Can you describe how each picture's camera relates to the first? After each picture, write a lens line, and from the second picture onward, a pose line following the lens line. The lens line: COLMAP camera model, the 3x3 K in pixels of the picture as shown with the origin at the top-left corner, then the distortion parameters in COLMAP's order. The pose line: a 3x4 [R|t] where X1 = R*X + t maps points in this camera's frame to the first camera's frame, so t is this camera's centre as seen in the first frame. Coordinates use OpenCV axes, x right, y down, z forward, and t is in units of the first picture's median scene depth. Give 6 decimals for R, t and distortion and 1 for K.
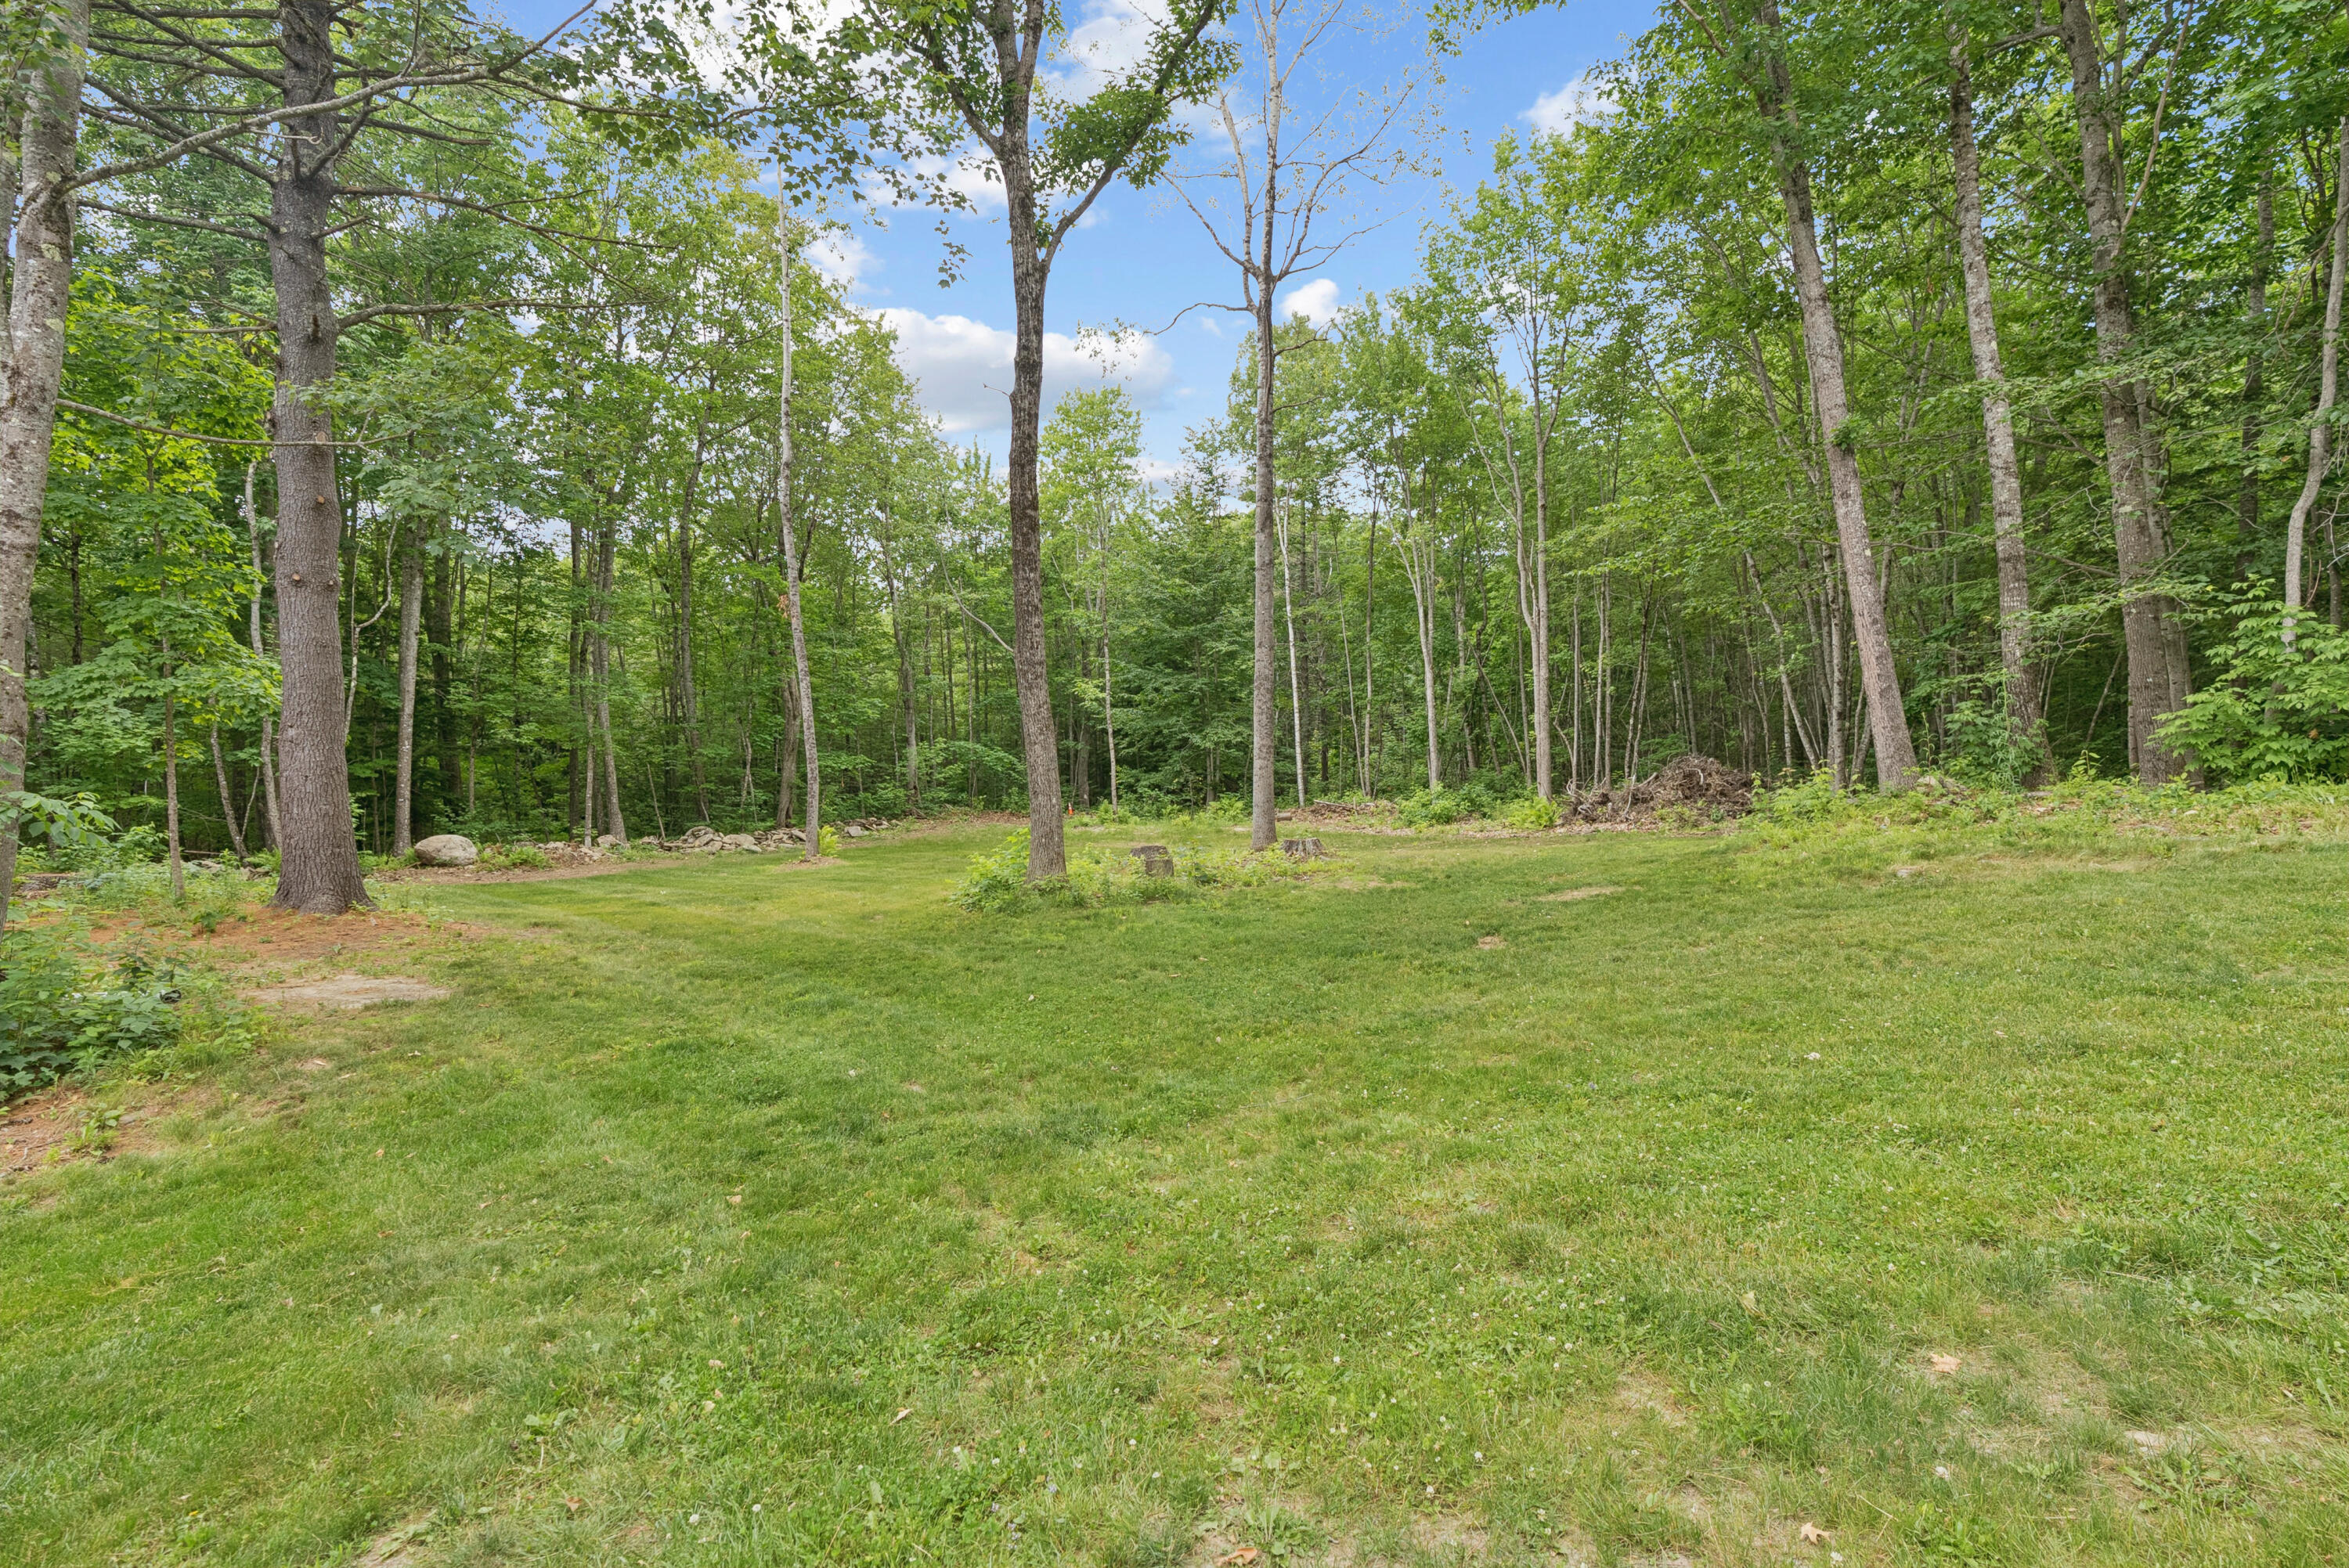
lens RADIAL K [[1047.0, 0, 1165.7], [0, 1047.0, 789.8], [0, 0, 1]] dist [-0.014401, 0.000710]
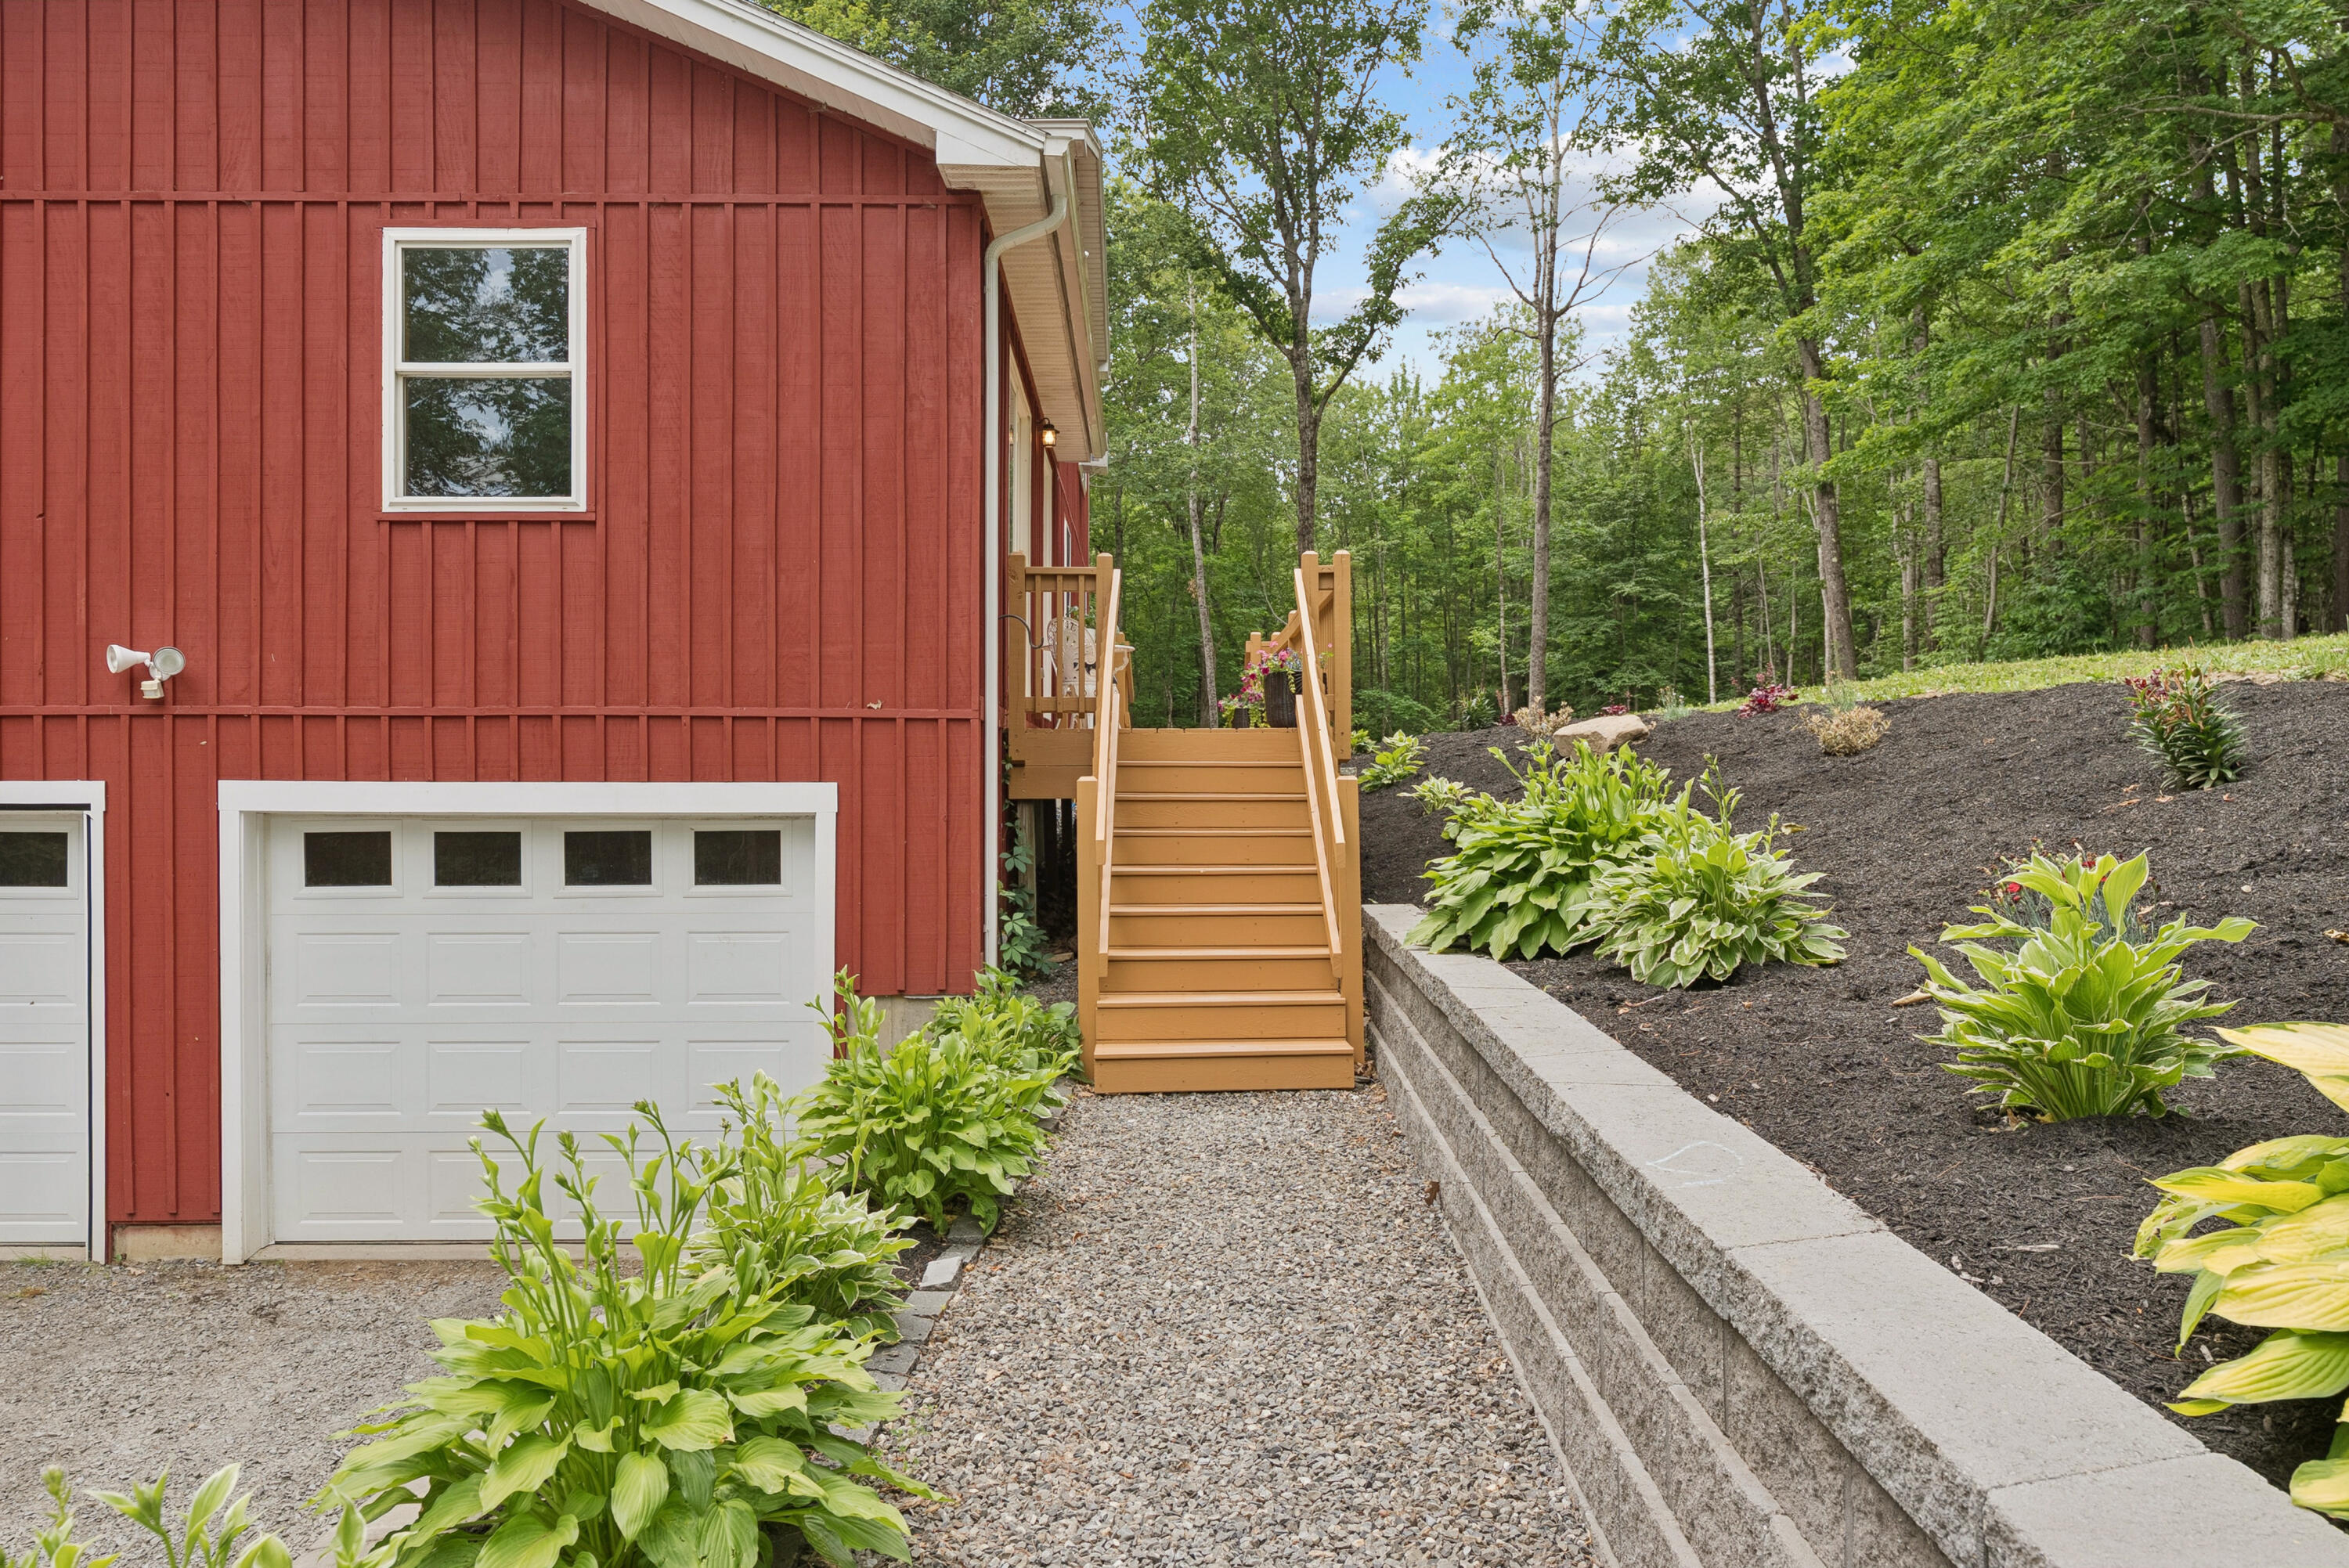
lens RADIAL K [[1612.5, 0, 1181.7], [0, 1612.5, 787.3], [0, 0, 1]] dist [-0.032168, 0.000503]
pose [[0.927680, 0.004326, -0.373351, 0.404475], [0.001326, 0.999888, 0.014881, 0.044048], [0.373373, -0.014299, 0.927571, -0.944417]]
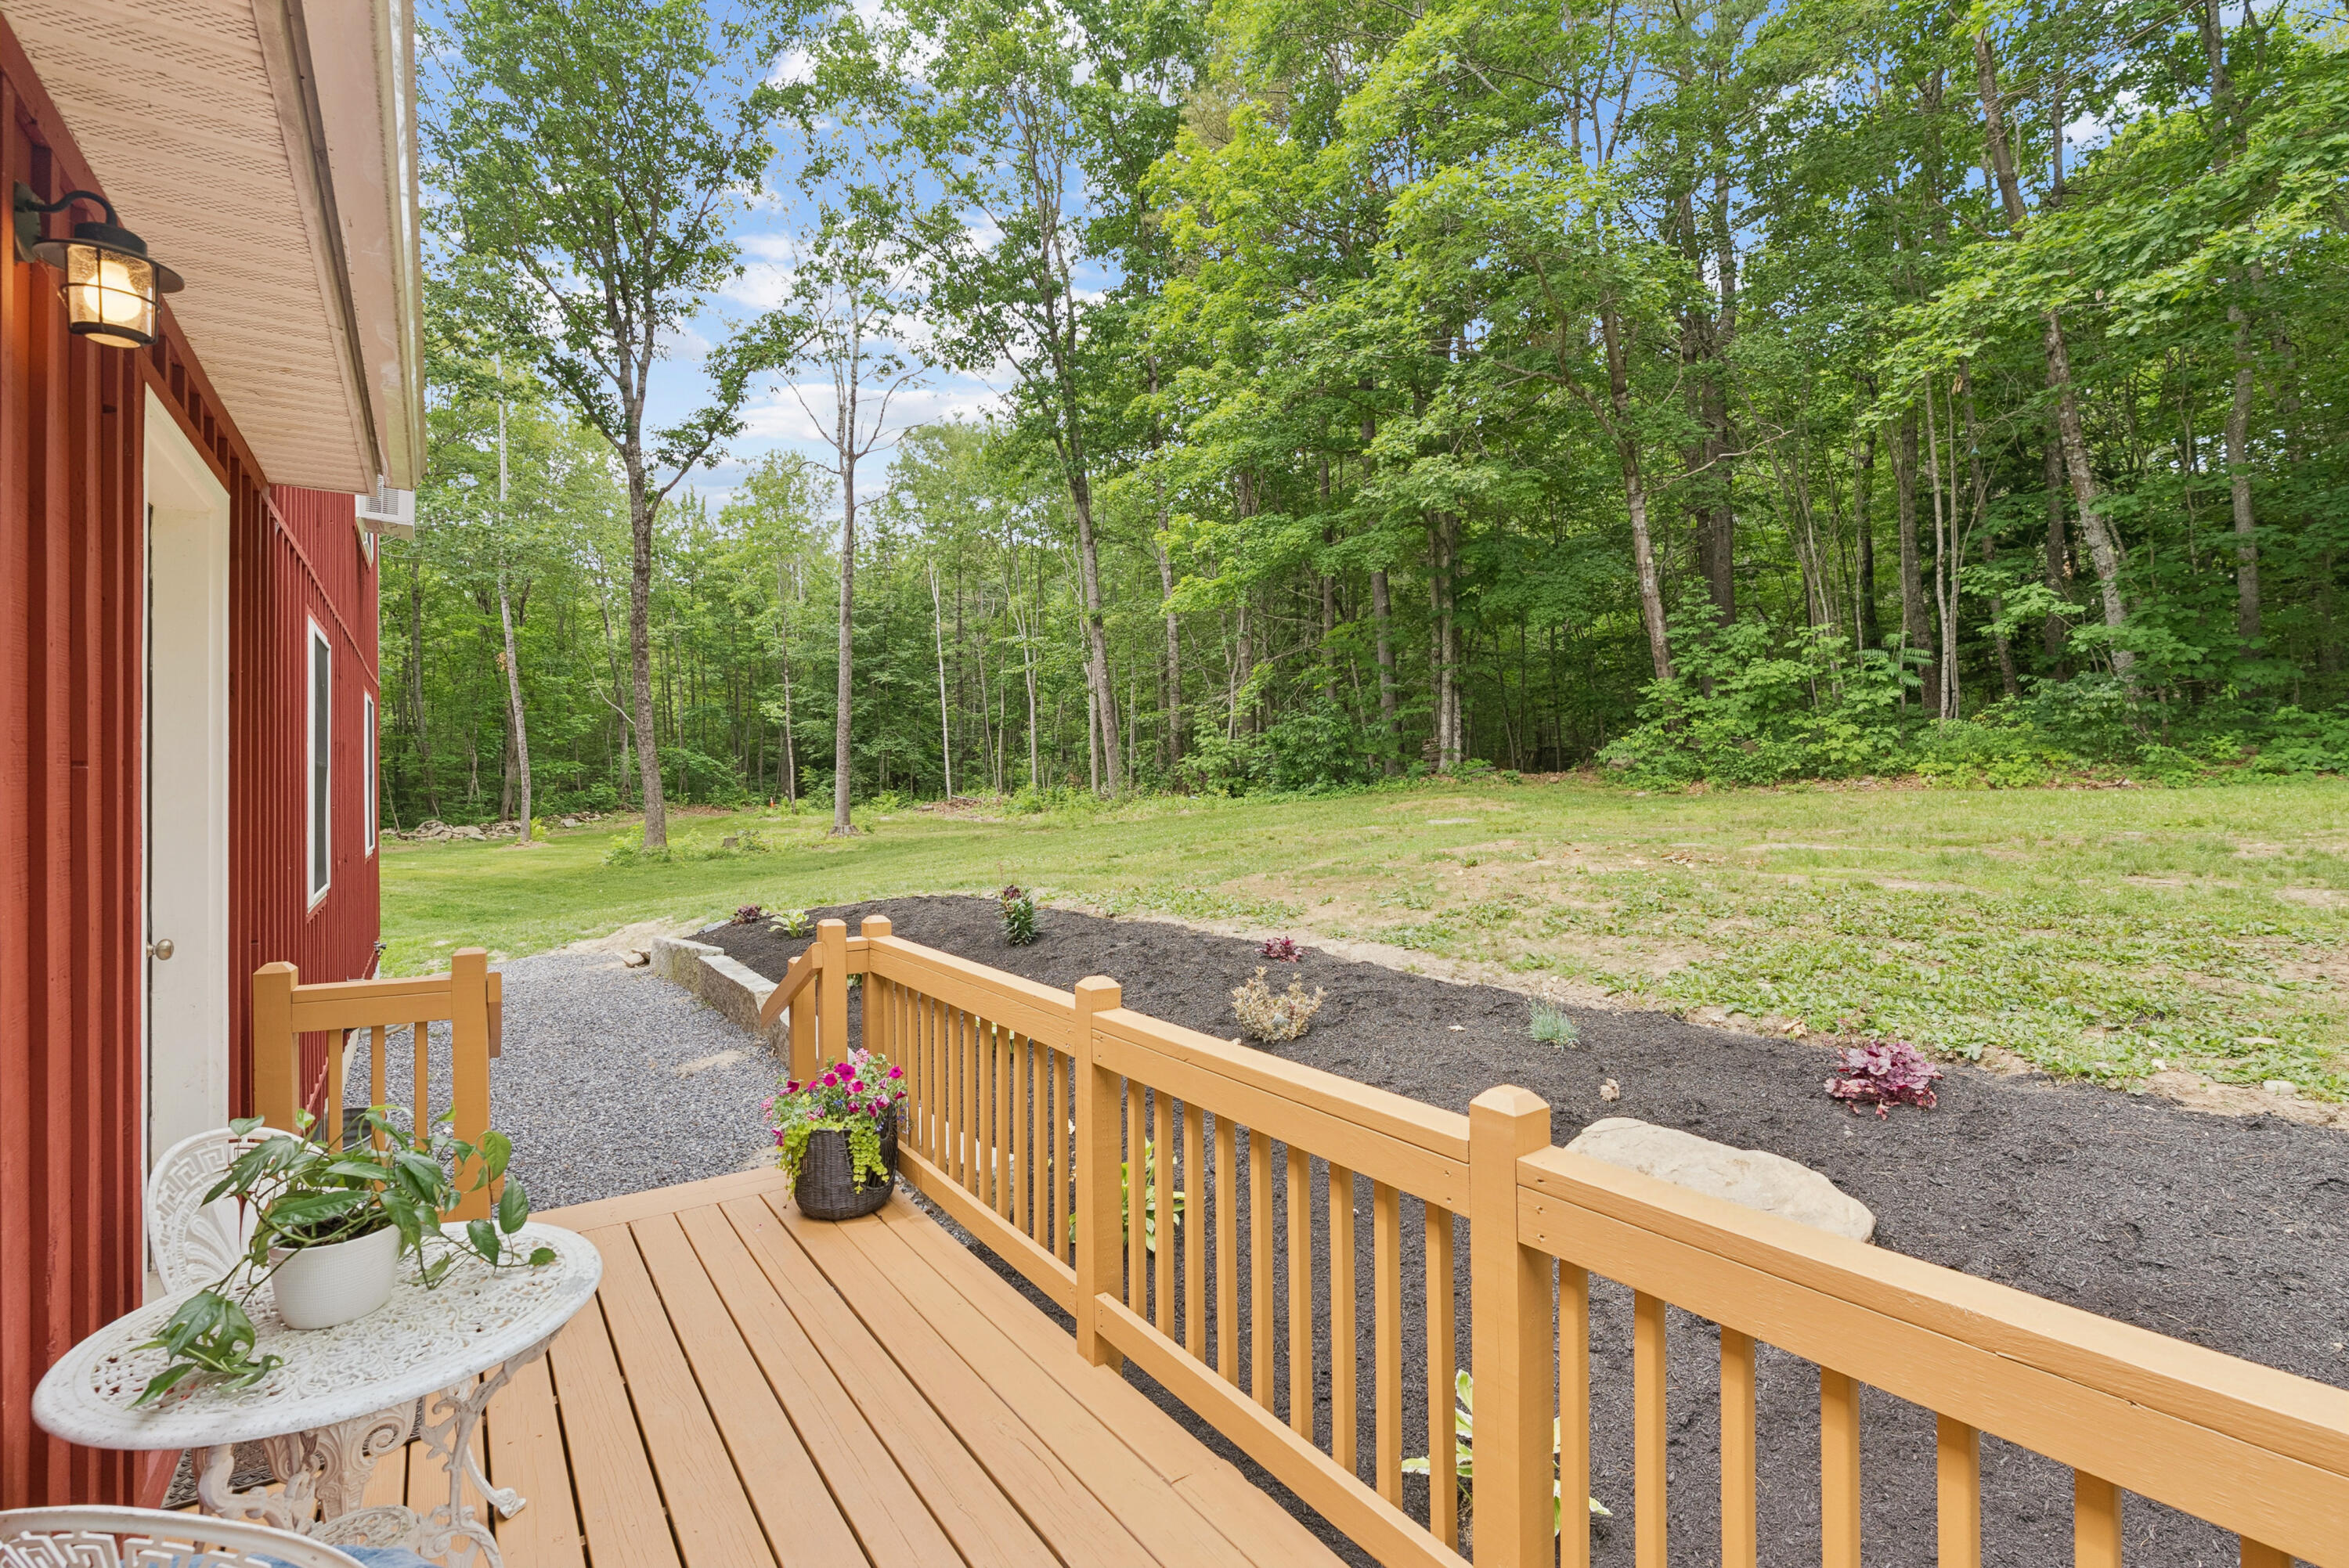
lens RADIAL K [[1047.0, 0, 1172.9], [0, 1047.0, 782.7], [0, 0, 1]] dist [-0.014401, 0.000710]
pose [[0.978011, -0.001797, 0.208543, 0.235536], [0.000465, 0.999979, 0.006435, -0.024983], [-0.208550, -0.006196, 0.977992, -0.582816]]
